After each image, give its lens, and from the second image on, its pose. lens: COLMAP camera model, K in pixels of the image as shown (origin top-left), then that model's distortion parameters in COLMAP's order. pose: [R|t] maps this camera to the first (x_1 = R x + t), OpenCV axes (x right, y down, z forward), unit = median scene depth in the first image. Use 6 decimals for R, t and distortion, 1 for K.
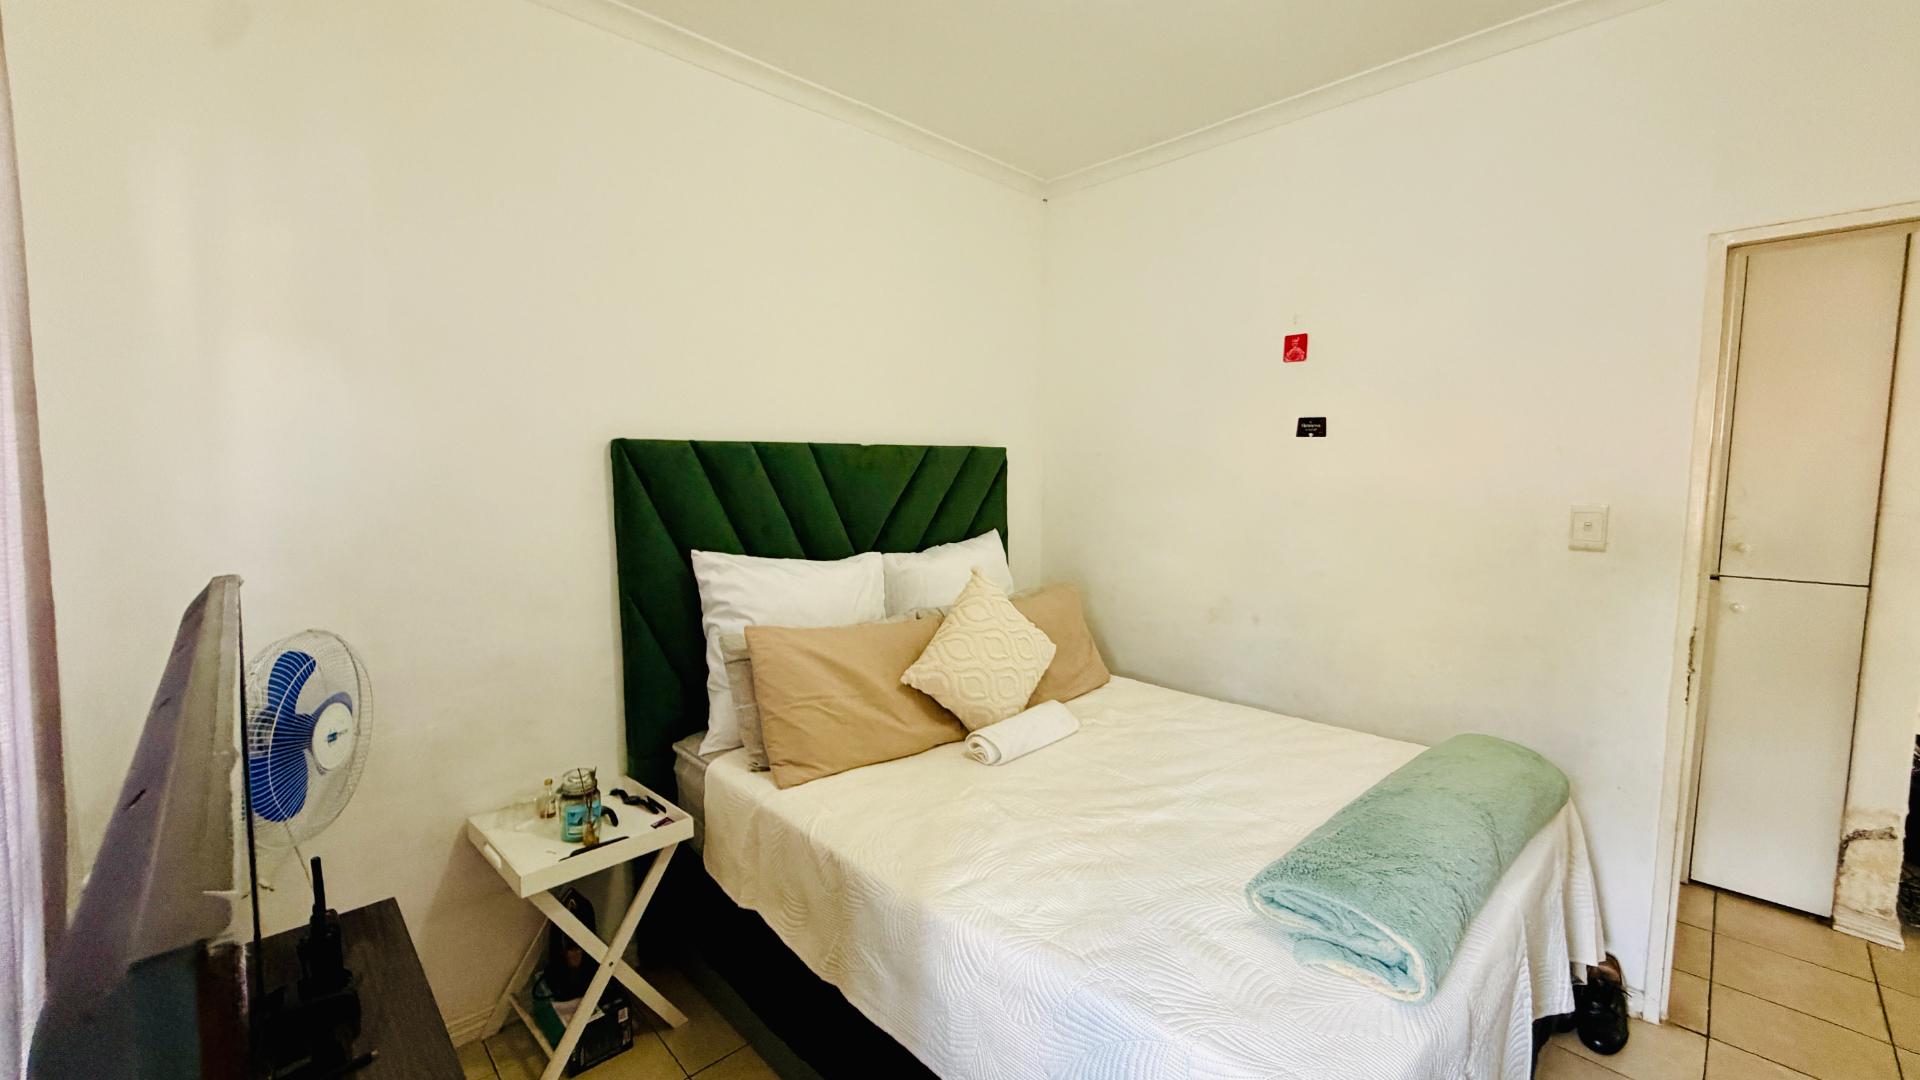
lens RADIAL K [[765.0, 0, 957.9], [0, 765.0, 540.0], [0, 0, 1]] dist [0.000660, -0.000322]
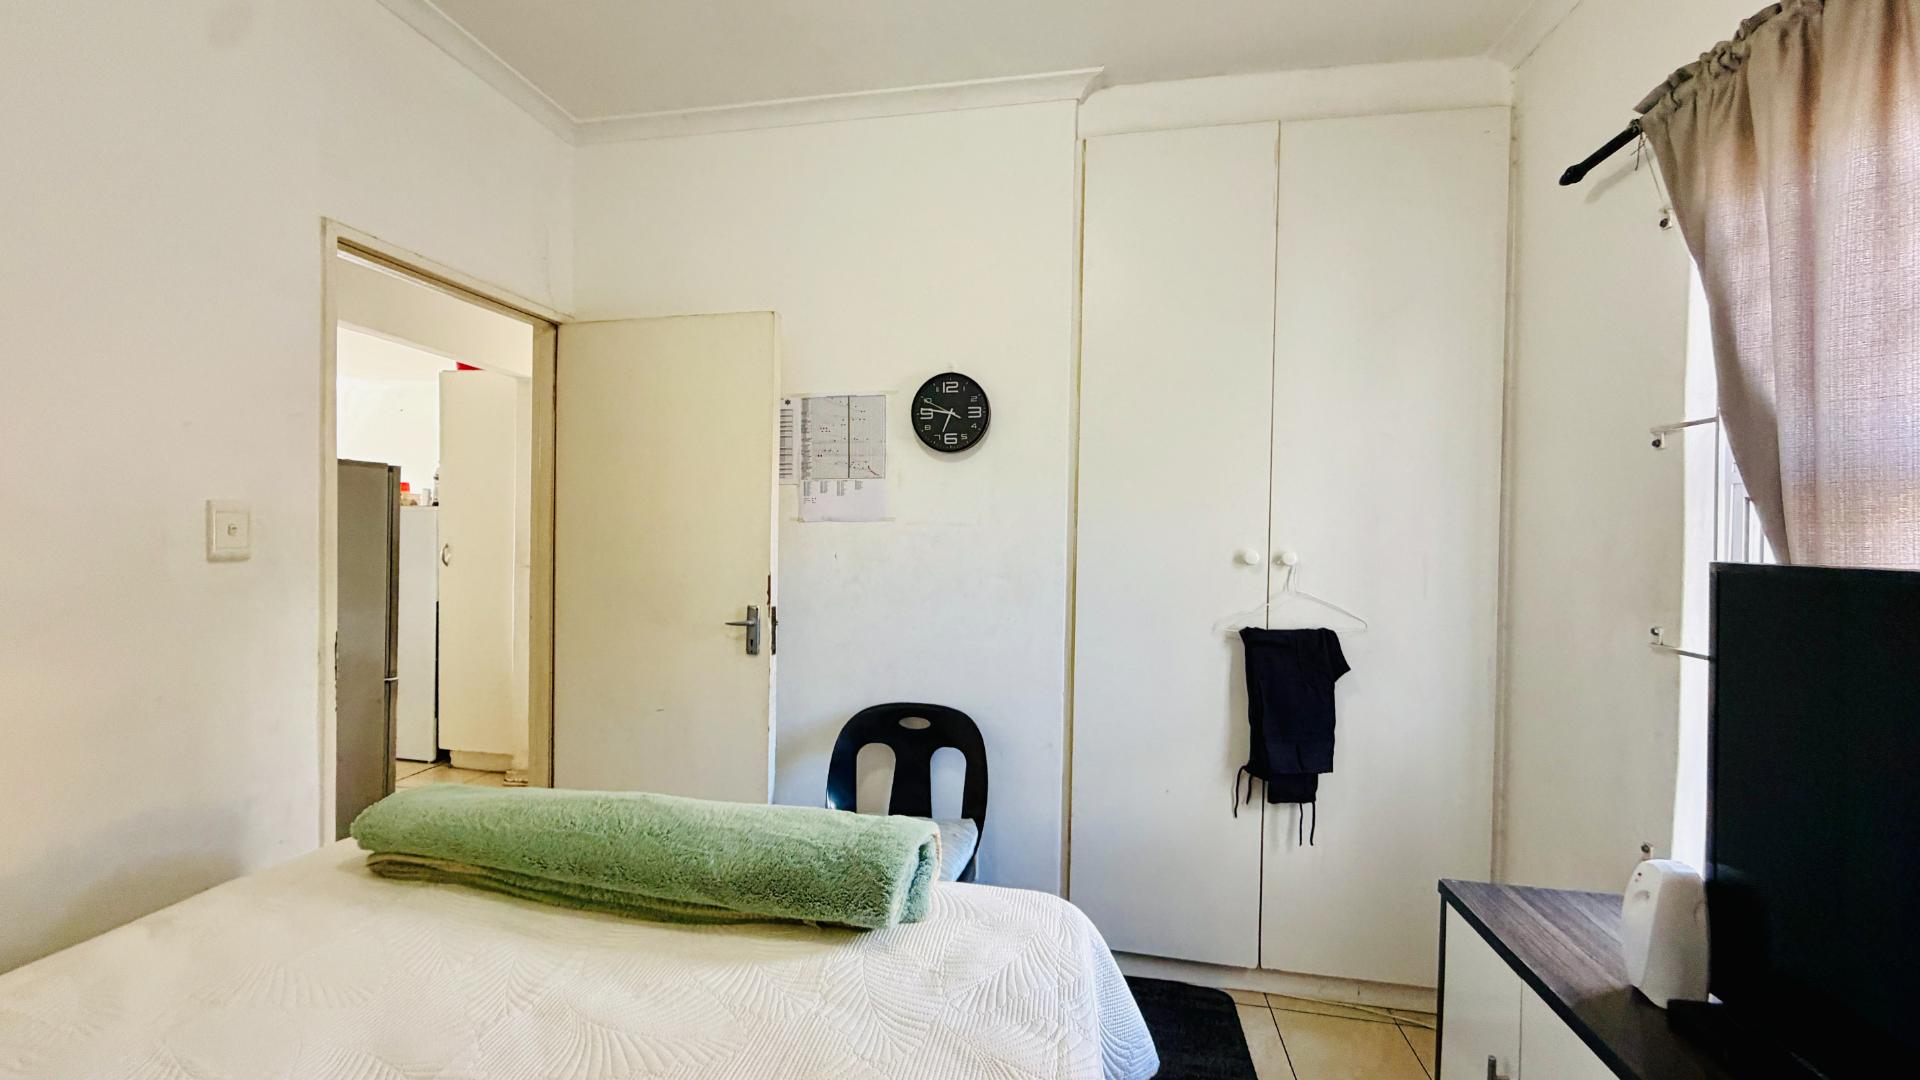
lens RADIAL K [[765.0, 0, 957.9], [0, 765.0, 540.0], [0, 0, 1]] dist [0.000660, -0.000322]
pose [[-0.598014, -0.027008, 0.801030, -0.234895], [0.046538, 0.996576, 0.068344, -0.025783], [-0.800133, 0.078149, -0.594710, 0.867468]]
